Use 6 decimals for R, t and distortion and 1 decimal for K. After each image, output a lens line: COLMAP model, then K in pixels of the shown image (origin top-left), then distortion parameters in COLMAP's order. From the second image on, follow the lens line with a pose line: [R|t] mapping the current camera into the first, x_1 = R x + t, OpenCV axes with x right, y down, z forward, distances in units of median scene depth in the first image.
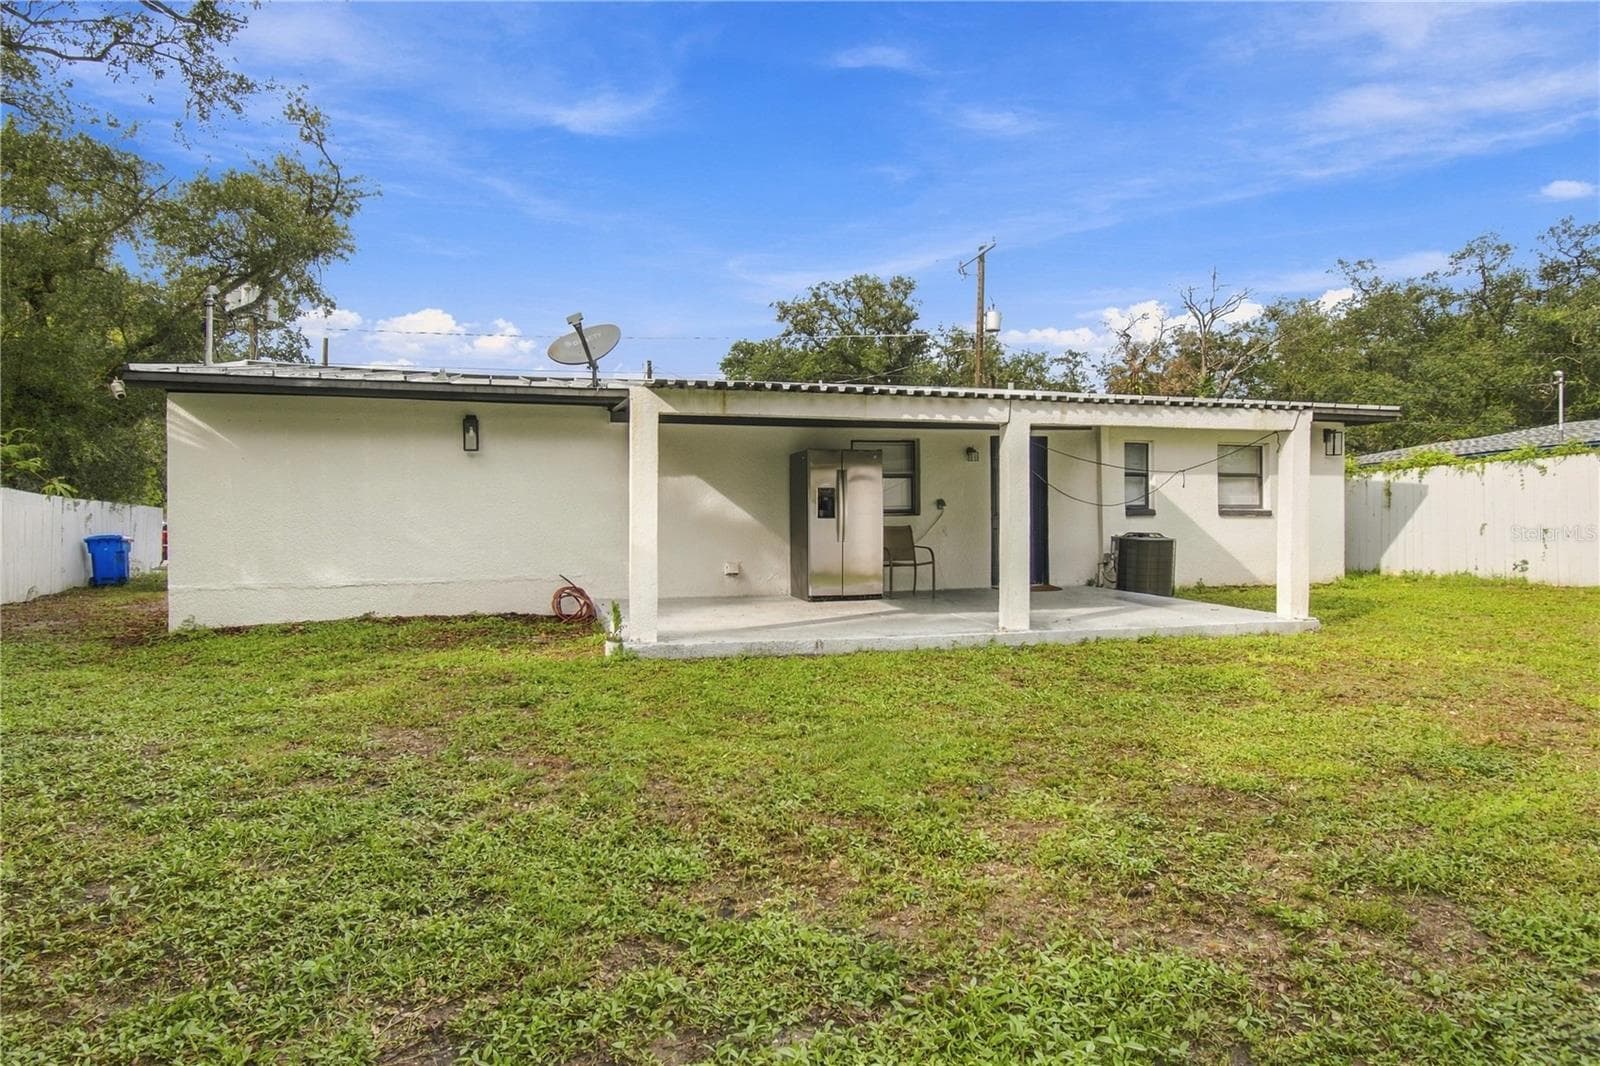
lens RADIAL K [[903.6, 0, 790.9], [0, 903.6, 535.0], [0, 0, 1]] dist [0.000866, 0.000620]
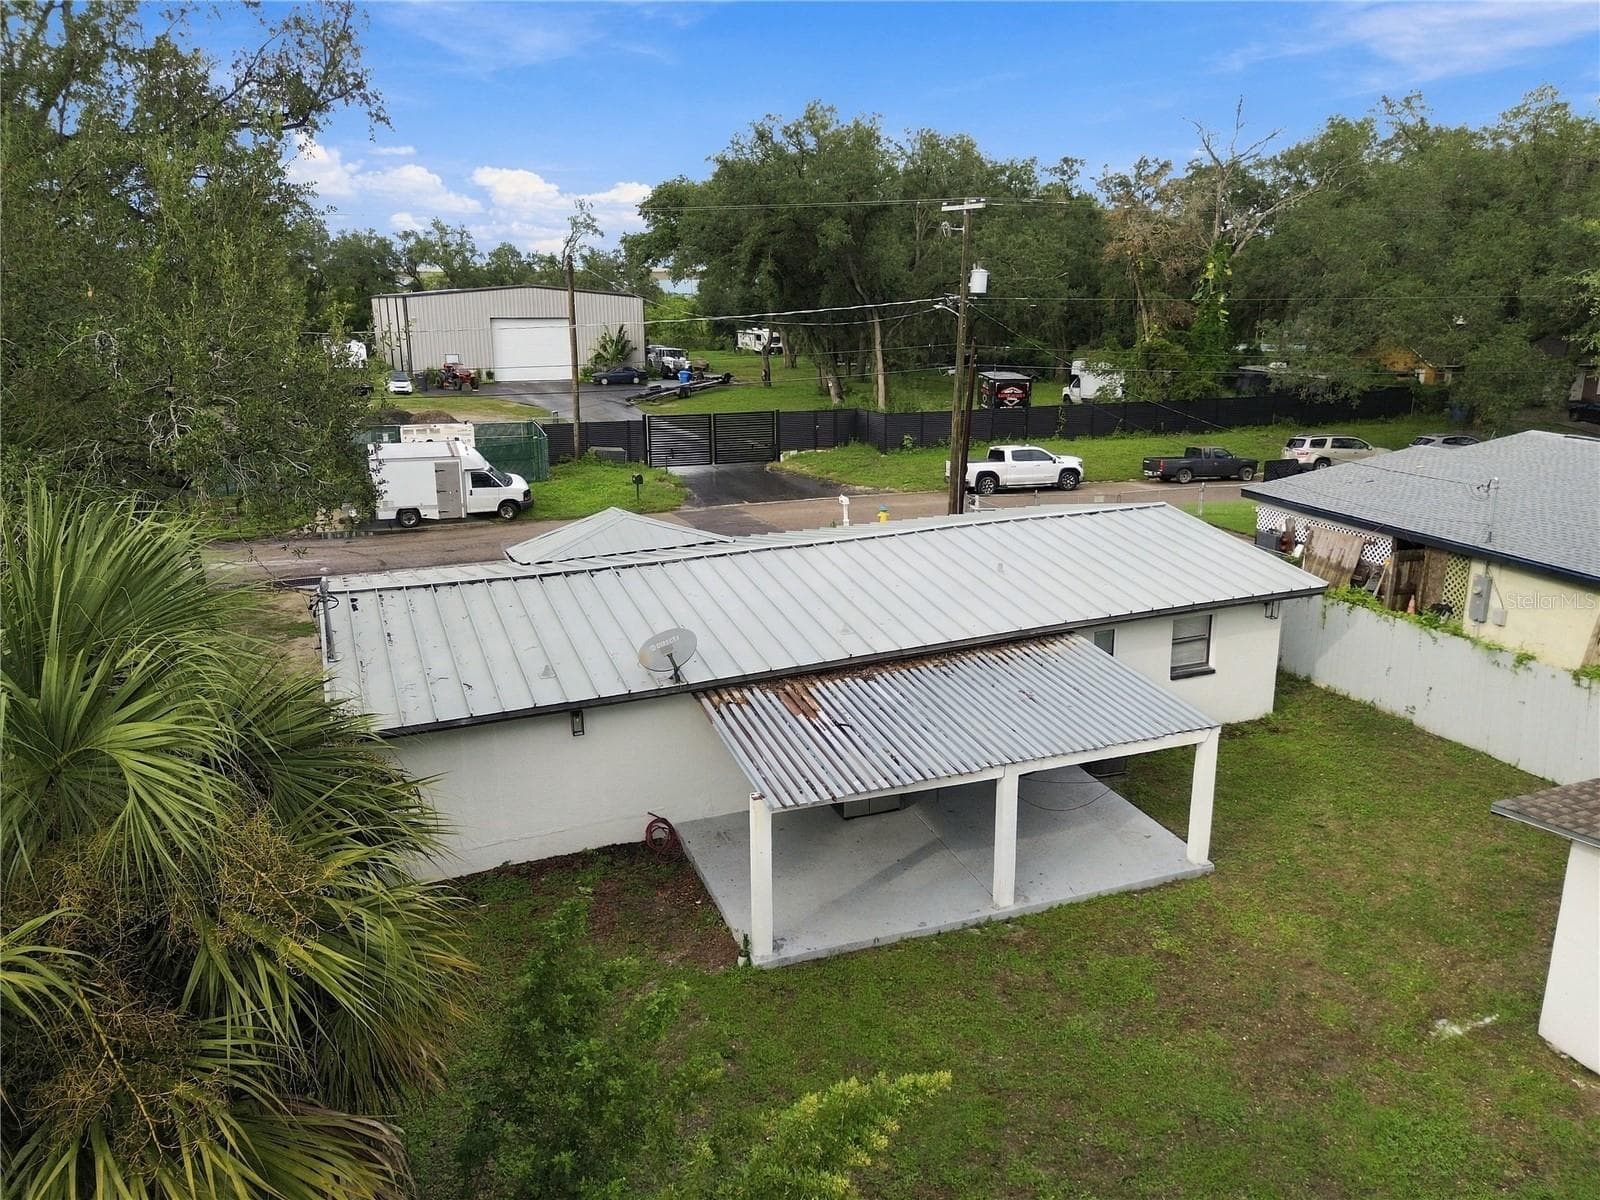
lens RADIAL K [[1137.1, 0, 805.2], [0, 1137.1, 589.5], [0, 0, 1]] dist [0.064111, -0.056897]
pose [[0.995806, -0.029932, 0.086460, -0.135211], [0.006835, 0.966671, 0.255931, -0.538424], [-0.091239, -0.254266, 0.962821, -0.386466]]
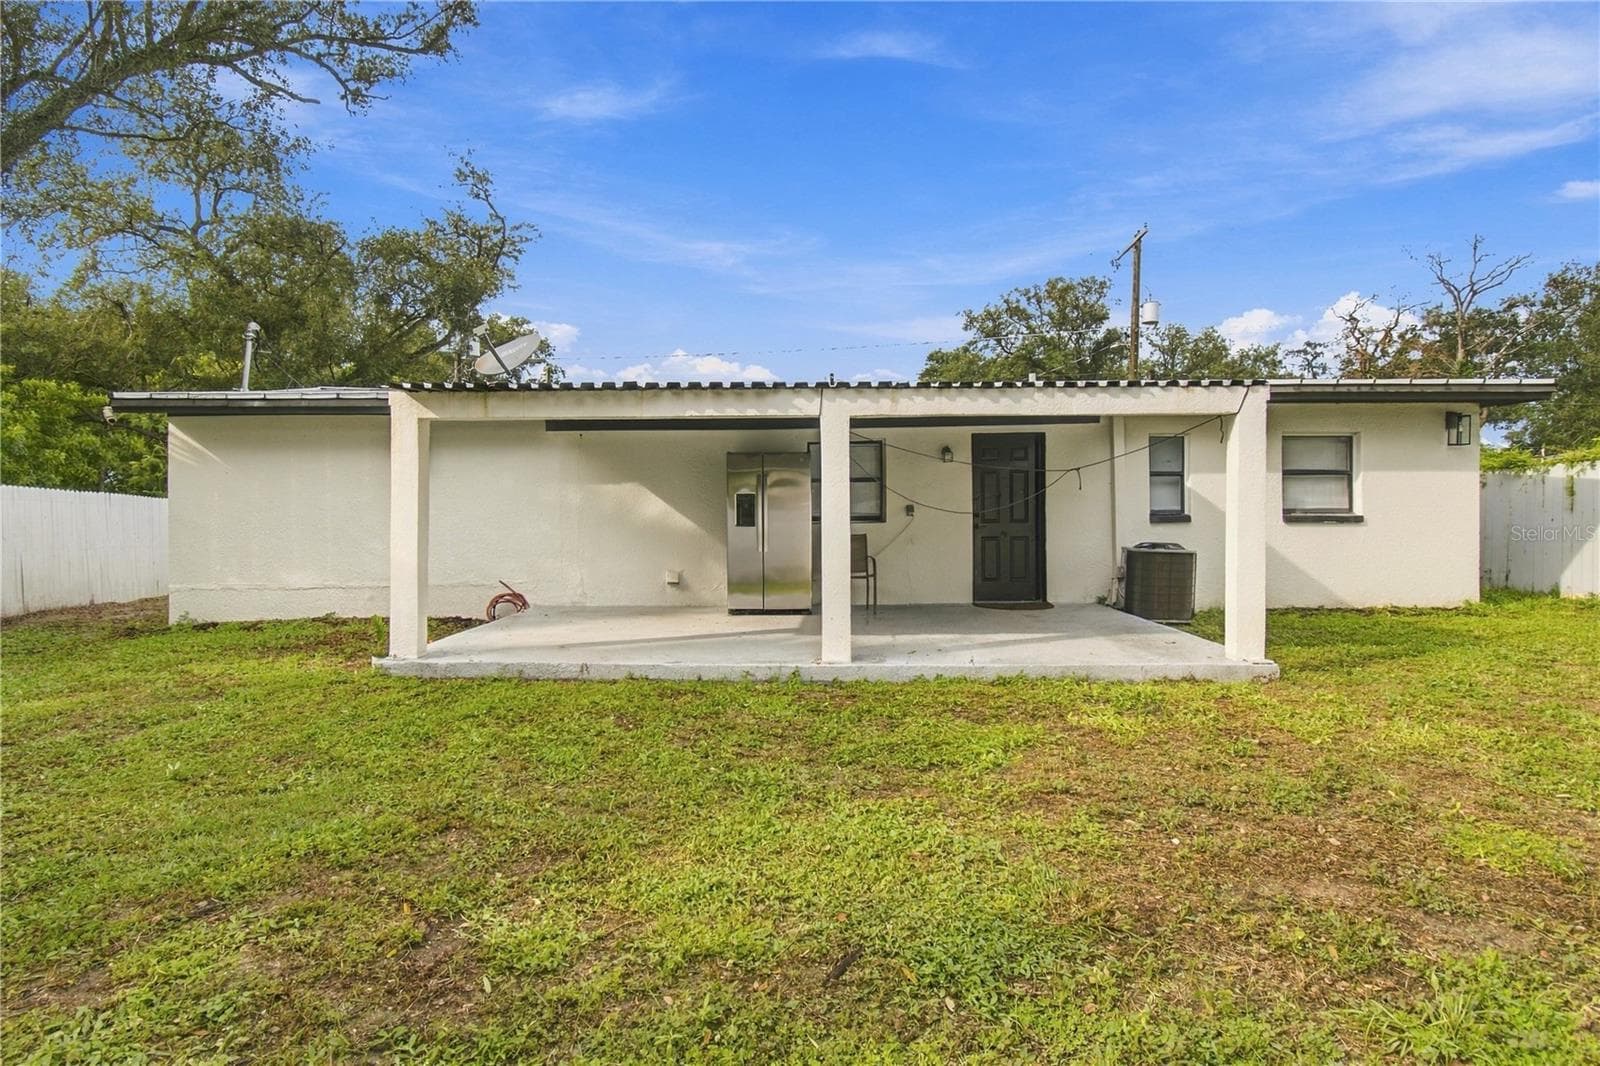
lens RADIAL K [[831.3, 0, 800.0], [0, 831.3, 533.0], [0, 0, 1]] dist [0.004545, 0.001263]
pose [[0.959609, 0.003901, -0.281310, 0.271258], [-0.004729, 0.999986, -0.002264, -0.008048], [0.281298, 0.003503, 0.959614, 0.151862]]
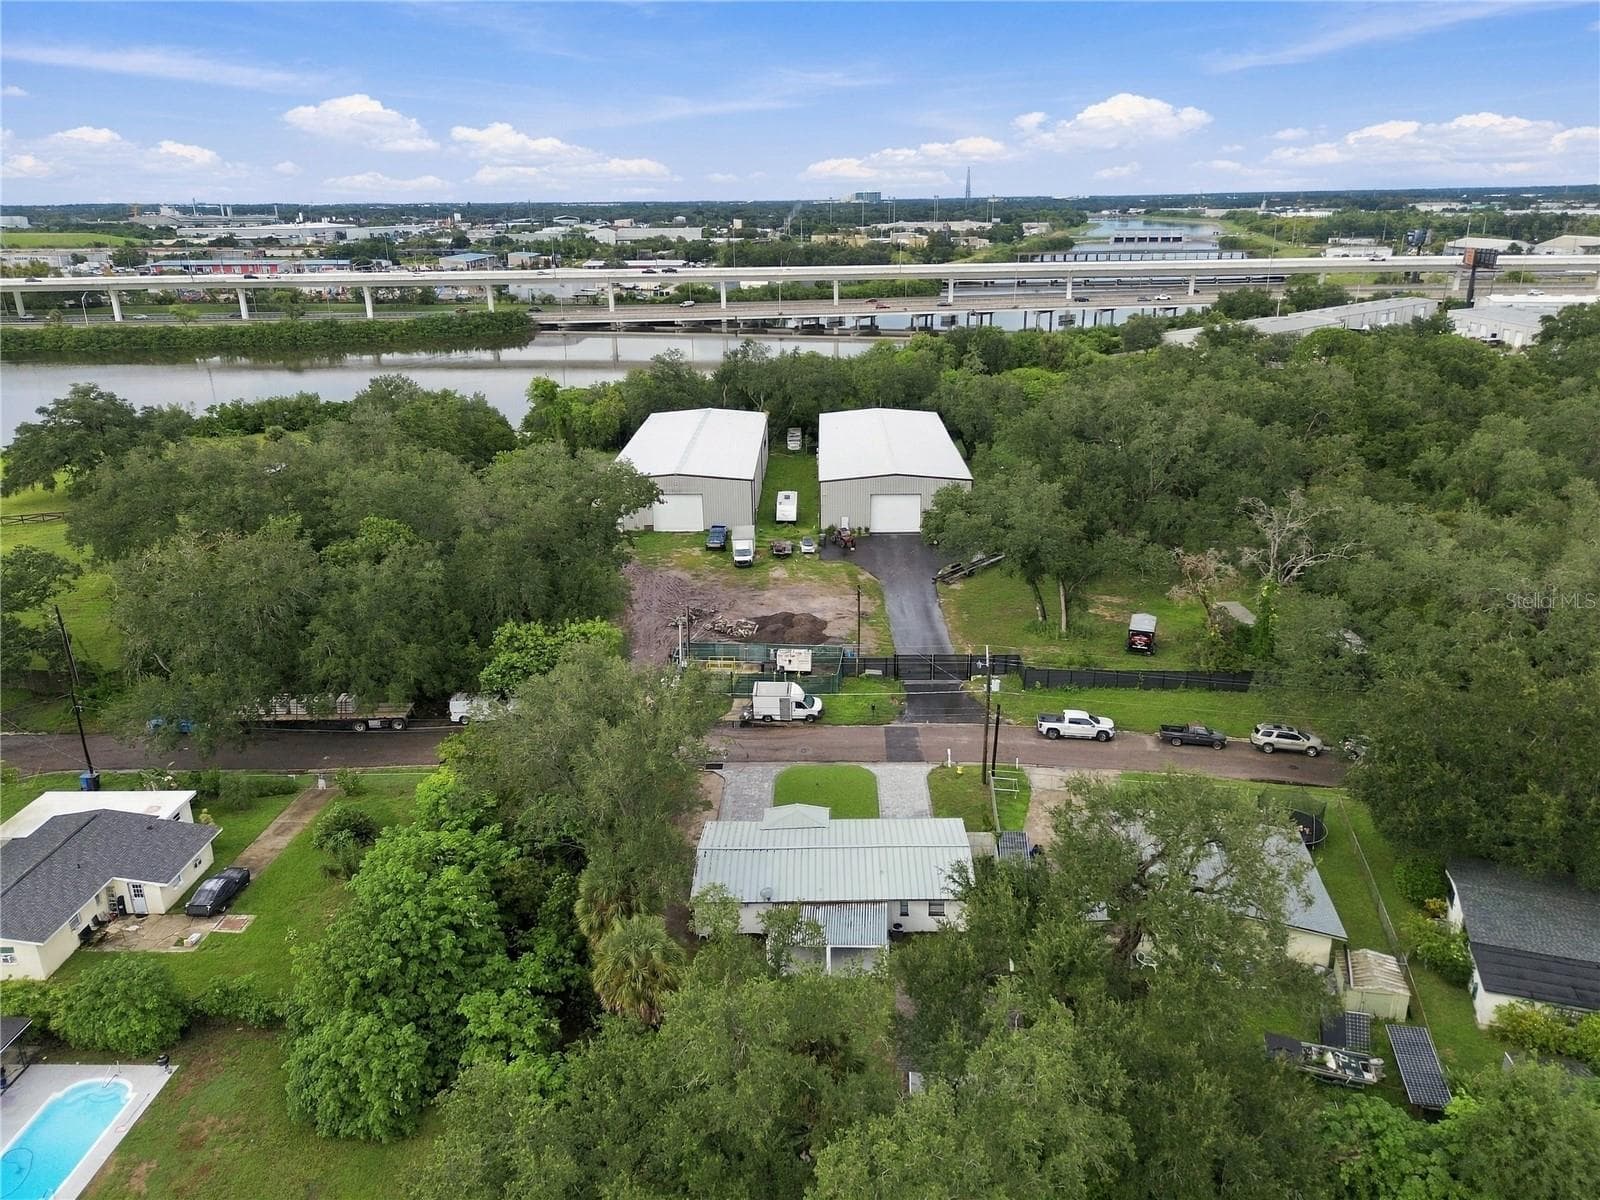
lens RADIAL K [[1137.1, 0, 805.2], [0, 1137.1, 589.5], [0, 0, 1]] dist [0.064111, -0.056897]
pose [[0.947982, 0.088824, -0.305681, 1.400628], [0.018423, 0.943363, 0.331251, -3.087644], [0.317791, -0.319651, 0.892654, -3.221322]]
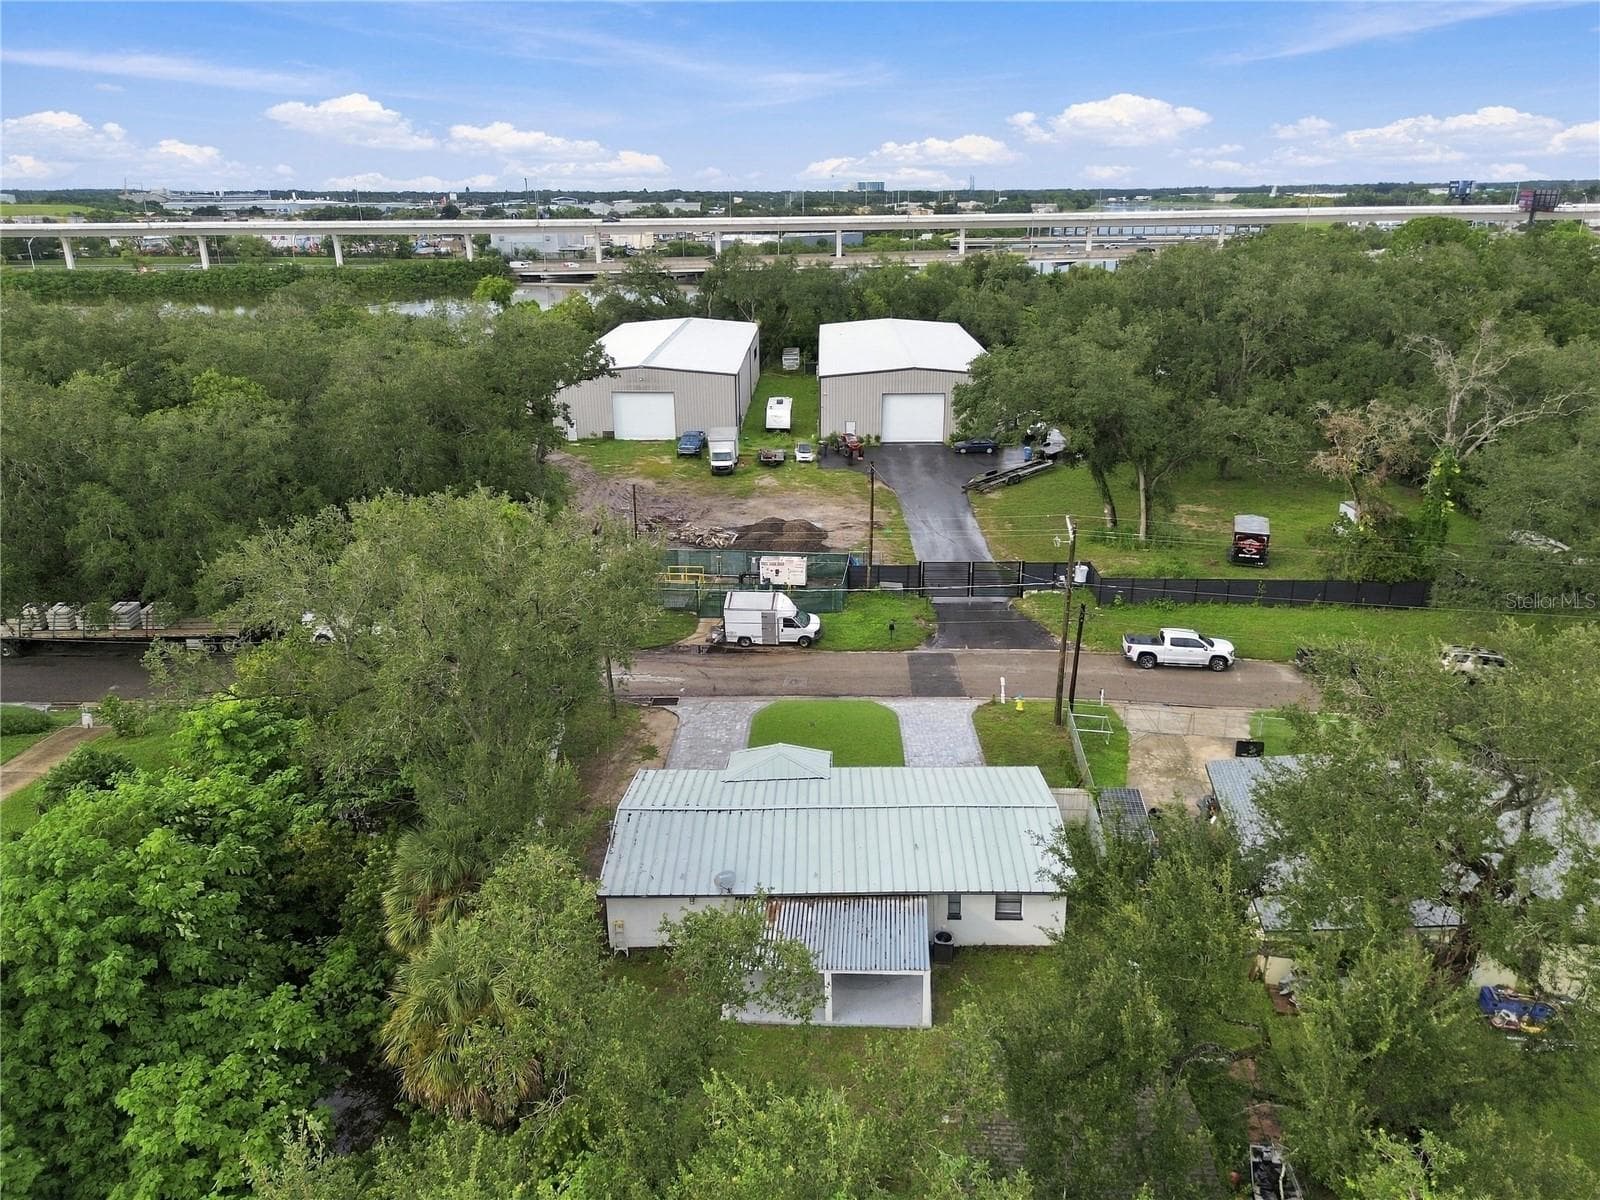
lens RADIAL K [[1137.1, 0, 805.2], [0, 1137.1, 589.5], [0, 0, 1]] dist [0.064111, -0.056897]
pose [[0.947367, 0.095533, -0.305563, 0.864647], [0.013289, 0.941884, 0.335676, -1.886511], [0.319873, -0.322069, 0.891040, -1.572872]]
